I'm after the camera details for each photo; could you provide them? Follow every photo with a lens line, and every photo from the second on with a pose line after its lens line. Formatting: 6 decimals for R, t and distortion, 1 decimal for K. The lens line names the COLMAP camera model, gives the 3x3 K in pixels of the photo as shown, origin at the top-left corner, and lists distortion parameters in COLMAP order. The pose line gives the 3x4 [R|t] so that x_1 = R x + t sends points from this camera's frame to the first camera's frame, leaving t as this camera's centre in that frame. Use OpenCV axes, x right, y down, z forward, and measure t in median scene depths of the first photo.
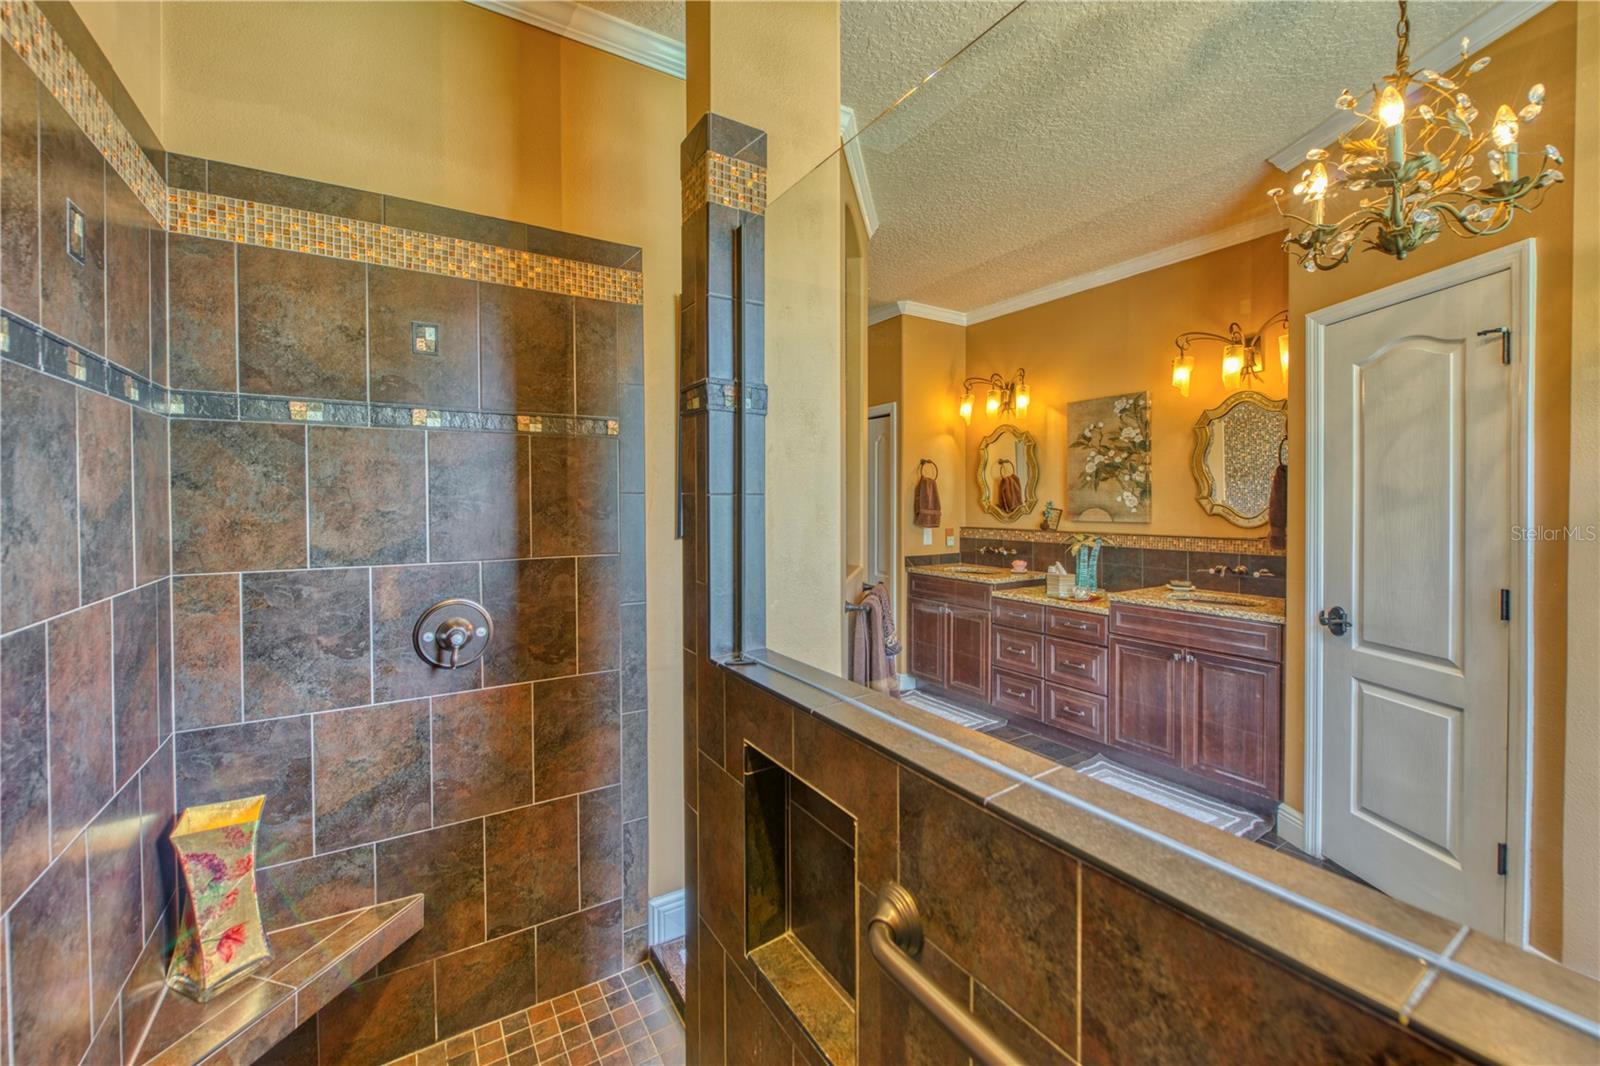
lens RADIAL K [[640.5, 0, 805.0], [0, 640.5, 519.9], [0, 0, 1]] dist [0.005161, -0.003179]
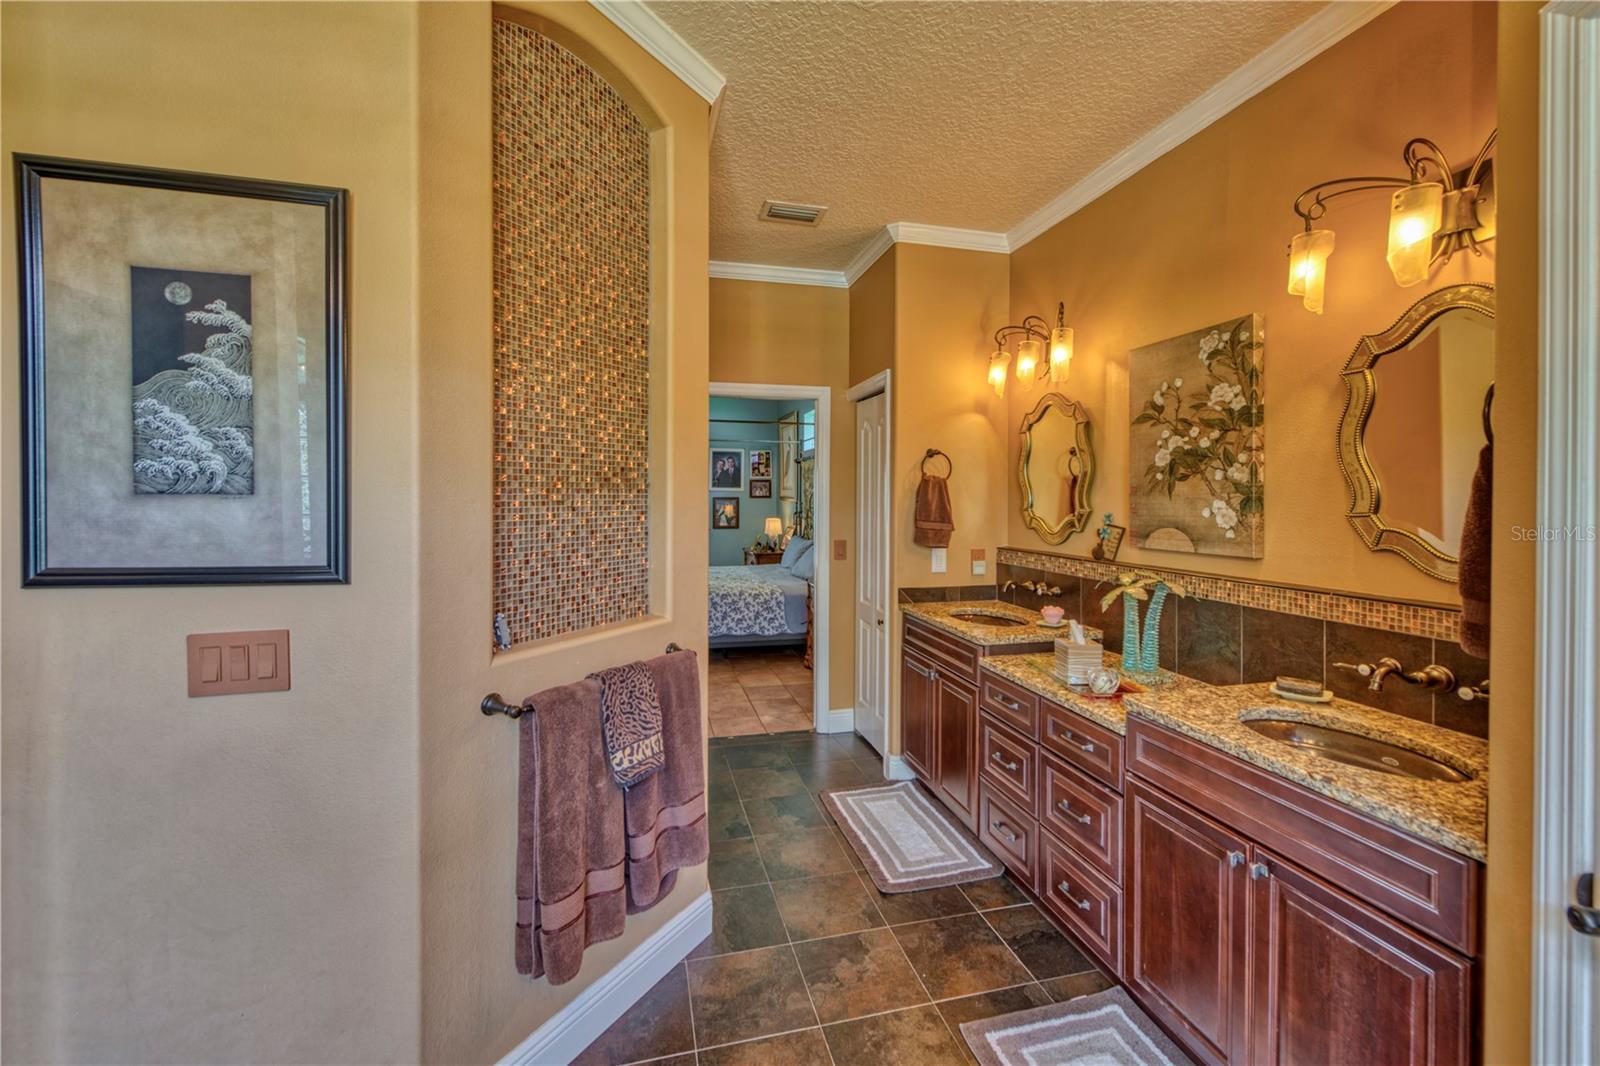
lens RADIAL K [[640.5, 0, 813.4], [0, 640.5, 511.8], [0, 0, 1]] dist [0.005161, -0.003179]
pose [[0.947861, 0.011242, -0.318487, 0.337015], [-0.013736, 0.999890, -0.005587, -0.025234], [0.318389, 0.009671, 0.947911, 0.353290]]
